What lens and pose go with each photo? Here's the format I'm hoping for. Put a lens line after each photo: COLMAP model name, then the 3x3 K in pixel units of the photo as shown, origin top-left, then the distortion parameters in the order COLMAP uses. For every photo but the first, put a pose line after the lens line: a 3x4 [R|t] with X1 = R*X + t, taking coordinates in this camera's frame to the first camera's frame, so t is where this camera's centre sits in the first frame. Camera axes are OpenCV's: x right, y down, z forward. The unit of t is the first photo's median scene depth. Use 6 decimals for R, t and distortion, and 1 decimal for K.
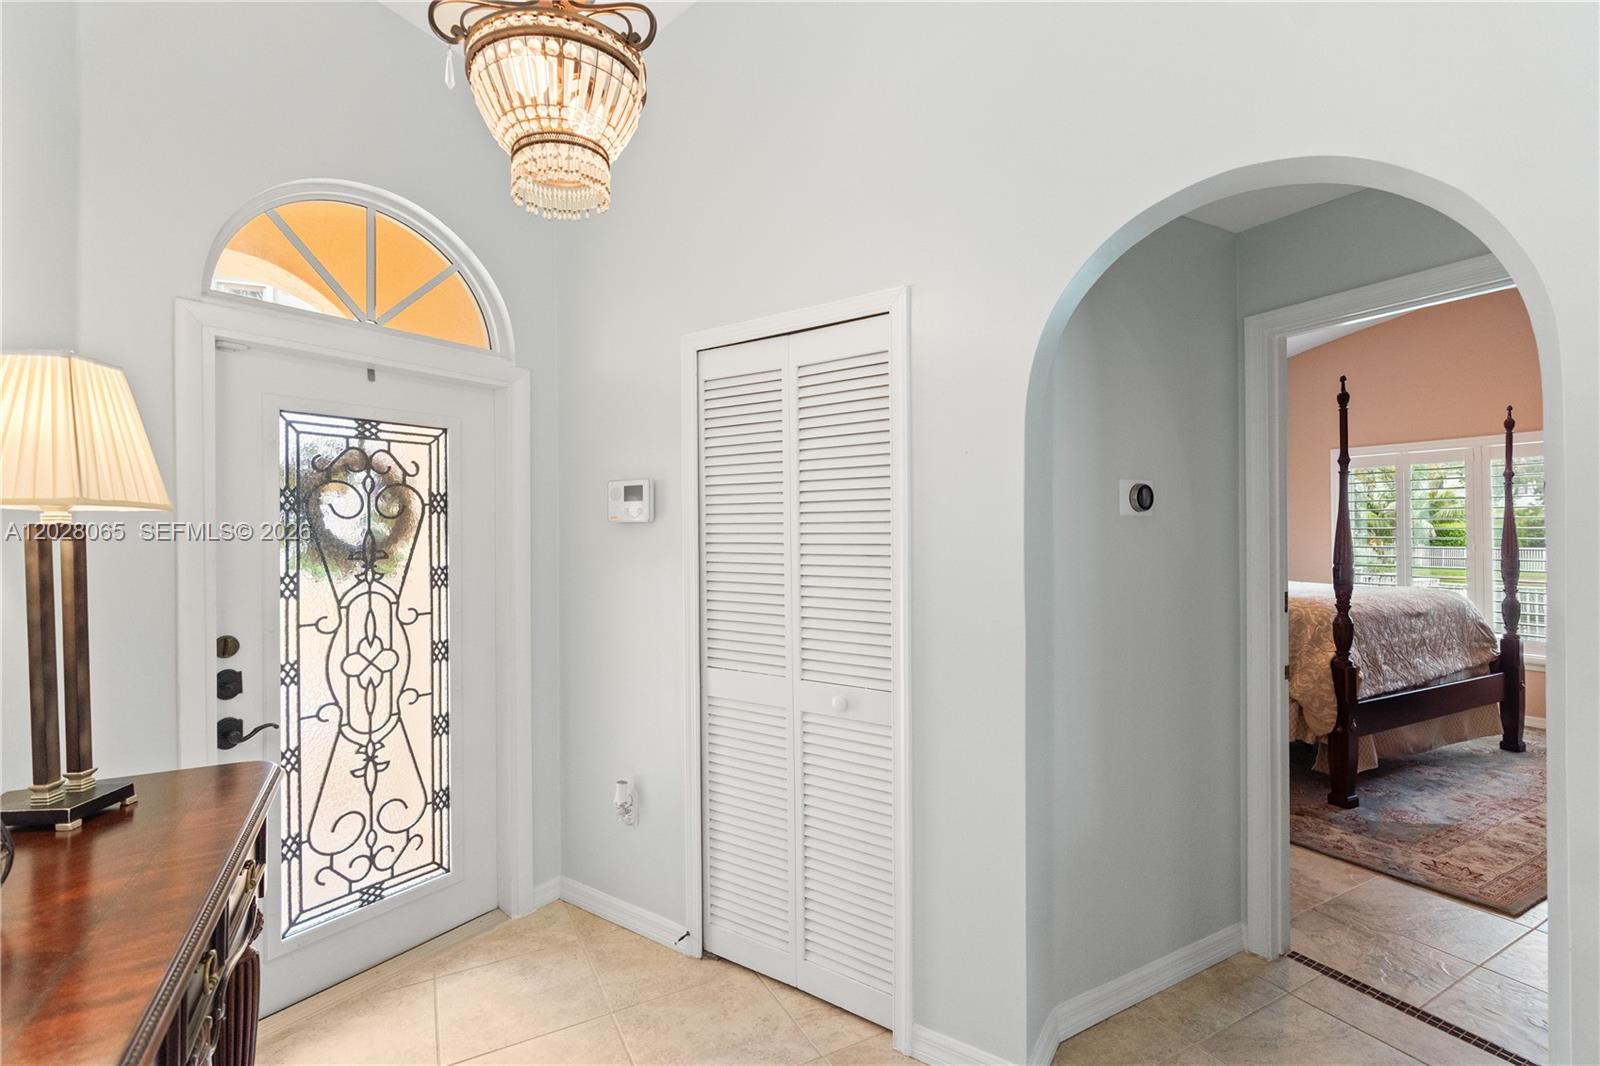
lens RADIAL K [[722.1, 0, 802.5], [0, 722.1, 533.2], [0, 0, 1]] dist [-0.005756, 0.001171]
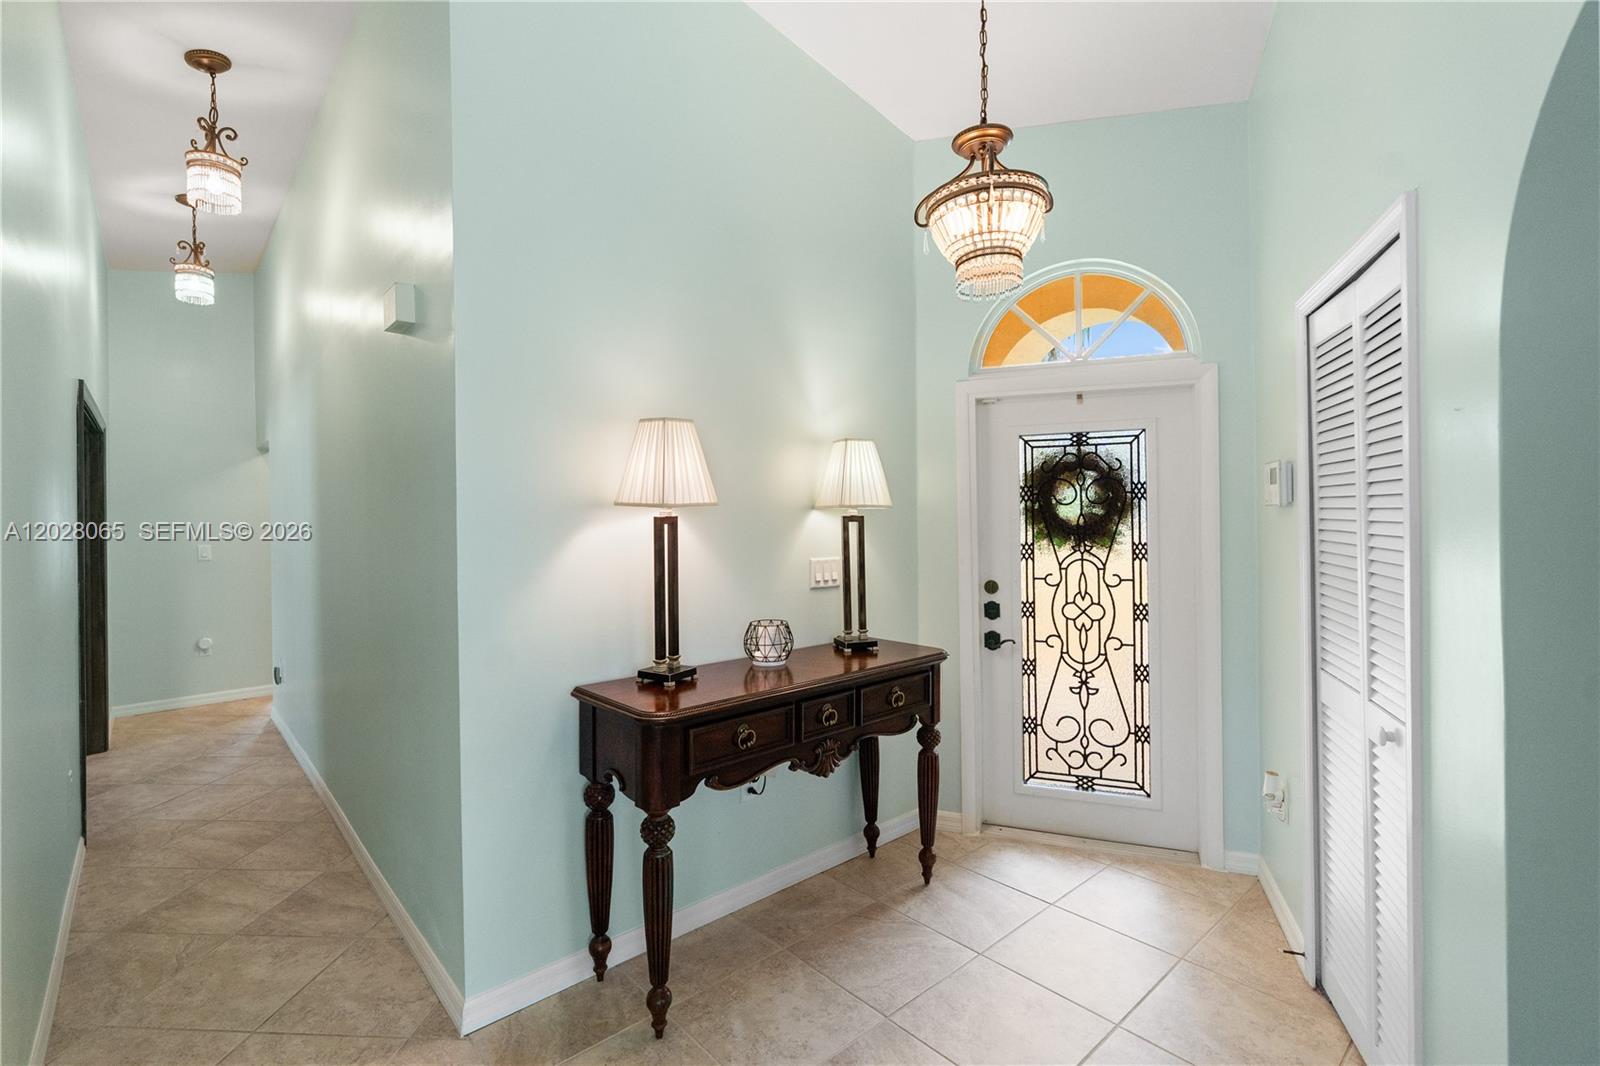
lens RADIAL K [[722.1, 0, 803.8], [0, 722.1, 515.9], [0, 0, 1]] dist [-0.005756, 0.001171]
pose [[0.238897, 0.009836, -0.970995, 0.582996], [0.013399, 0.999820, 0.013424, -0.024461], [0.970952, -0.016218, 0.238722, 0.174041]]
